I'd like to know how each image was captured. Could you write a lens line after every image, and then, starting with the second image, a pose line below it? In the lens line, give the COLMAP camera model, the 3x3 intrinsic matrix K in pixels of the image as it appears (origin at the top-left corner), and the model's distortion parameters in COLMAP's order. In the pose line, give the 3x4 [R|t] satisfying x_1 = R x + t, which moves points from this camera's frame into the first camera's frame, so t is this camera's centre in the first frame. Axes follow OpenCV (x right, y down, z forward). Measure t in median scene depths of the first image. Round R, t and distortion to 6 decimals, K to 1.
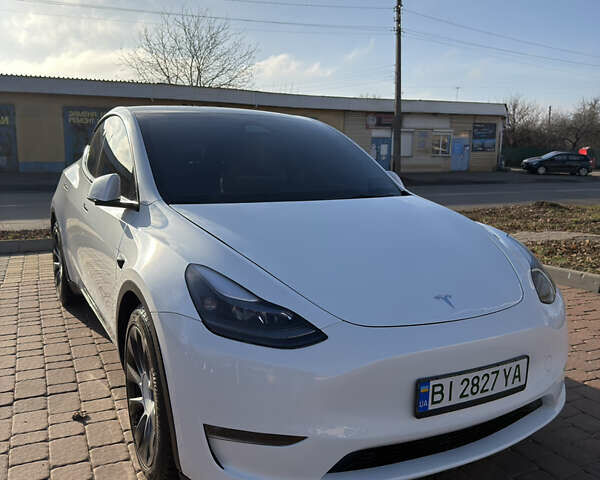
lens RADIAL K [[570.5, 0, 300.0], [0, 570.5, 240.0], [0, 0, 1]] dist [0.179984, -0.373862]
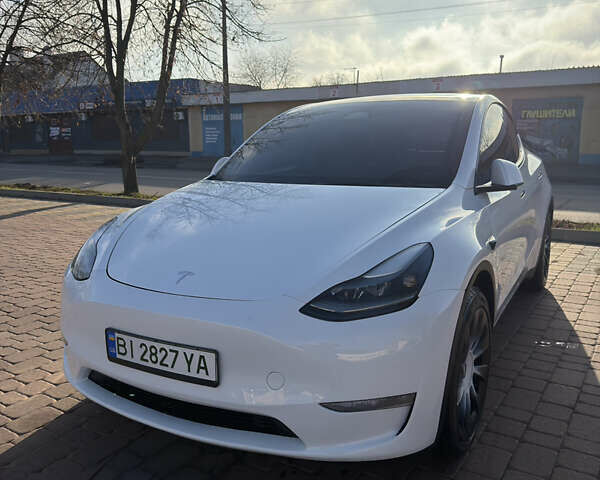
lens RADIAL K [[570.5, 0, 300.0], [0, 570.5, 240.0], [0, 0, 1]] dist [0.179984, -0.373862]
pose [[0.519199, 0.135967, -0.843769, 1.261710], [-0.126657, 0.988603, 0.081370, -0.074102], [0.845216, 0.064622, 0.530503, 0.630953]]
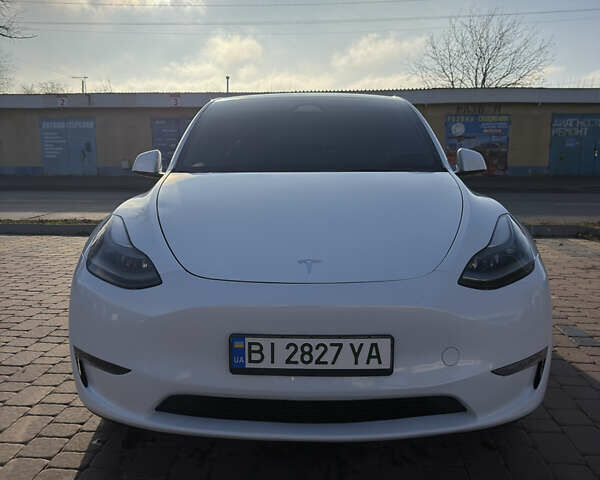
lens RADIAL K [[570.5, 0, 300.0], [0, 570.5, 240.0], [0, 0, 1]] dist [0.179984, -0.373862]
pose [[0.862822, 0.060478, -0.501877, 0.721367], [-0.068725, 0.997634, 0.002068, 0.064294], [0.500815, 0.032707, 0.864936, 0.182735]]
